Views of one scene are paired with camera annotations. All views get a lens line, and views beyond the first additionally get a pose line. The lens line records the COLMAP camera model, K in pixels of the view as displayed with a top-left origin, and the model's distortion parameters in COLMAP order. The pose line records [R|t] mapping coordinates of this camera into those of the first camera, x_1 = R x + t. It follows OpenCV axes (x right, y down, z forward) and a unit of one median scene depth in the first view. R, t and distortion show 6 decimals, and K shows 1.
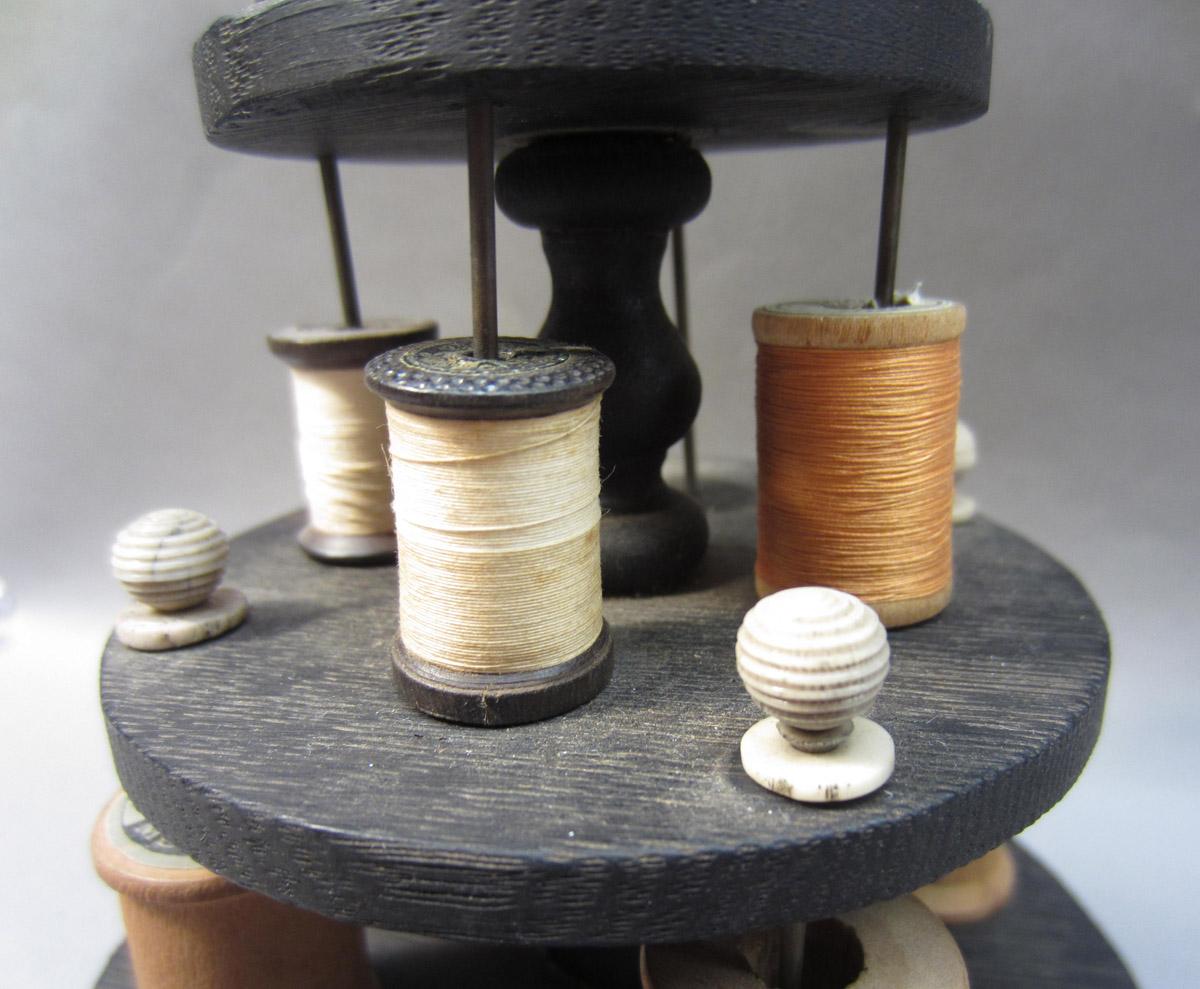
lens RADIAL K [[987.1, 0, 608.4], [0, 987.1, 502.8], [0, 0, 1]] dist [-0.018656, -0.020988]
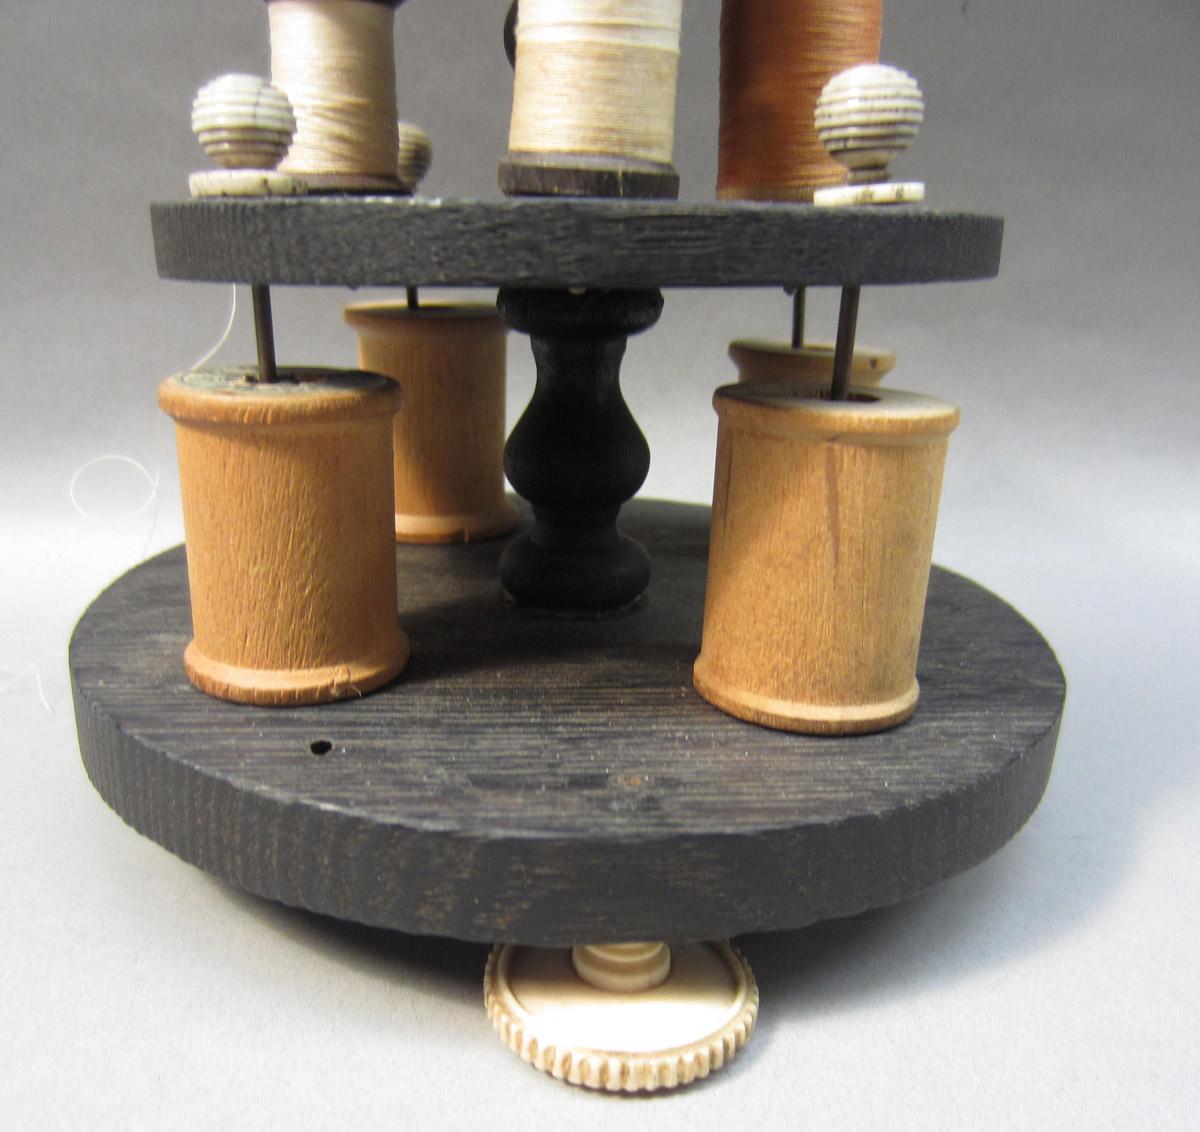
lens RADIAL K [[1183.2, 0, 593.1], [0, 1183.2, 575.3], [0, 0, 1]] dist [-0.028444, 0.000000]
pose [[0.939962, -0.067735, 0.334490, -0.586286], [0.059700, 0.997628, 0.034256, 0.555920], [-0.336017, -0.012230, 0.941776, -0.344780]]
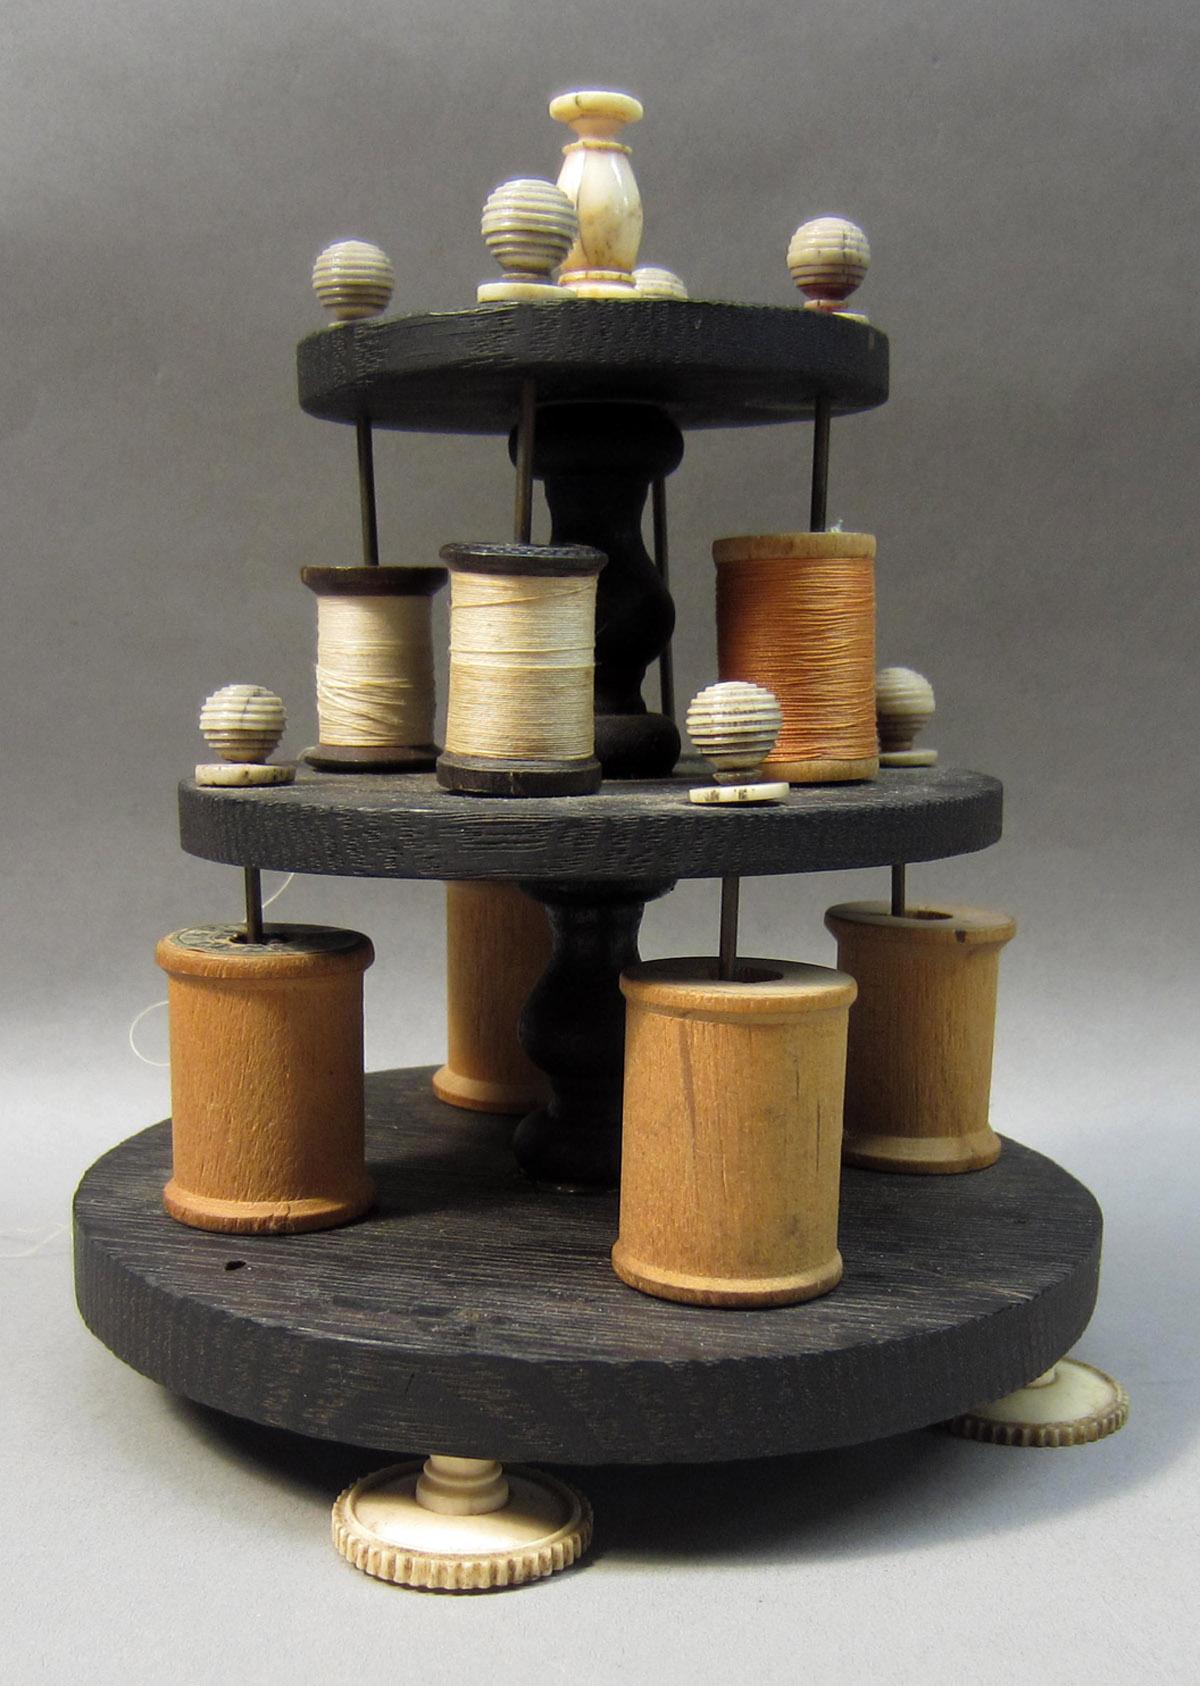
lens RADIAL K [[1985.1, 0, 602.0], [0, 1985.1, 834.8], [0, 0, 1]] dist [-0.055403, 0.000000]
pose [[0.999568, 0.017186, 0.023863, -0.054458], [-0.012887, 0.985383, -0.169867, 0.656500], [-0.026433, 0.169486, 0.985178, -1.548170]]
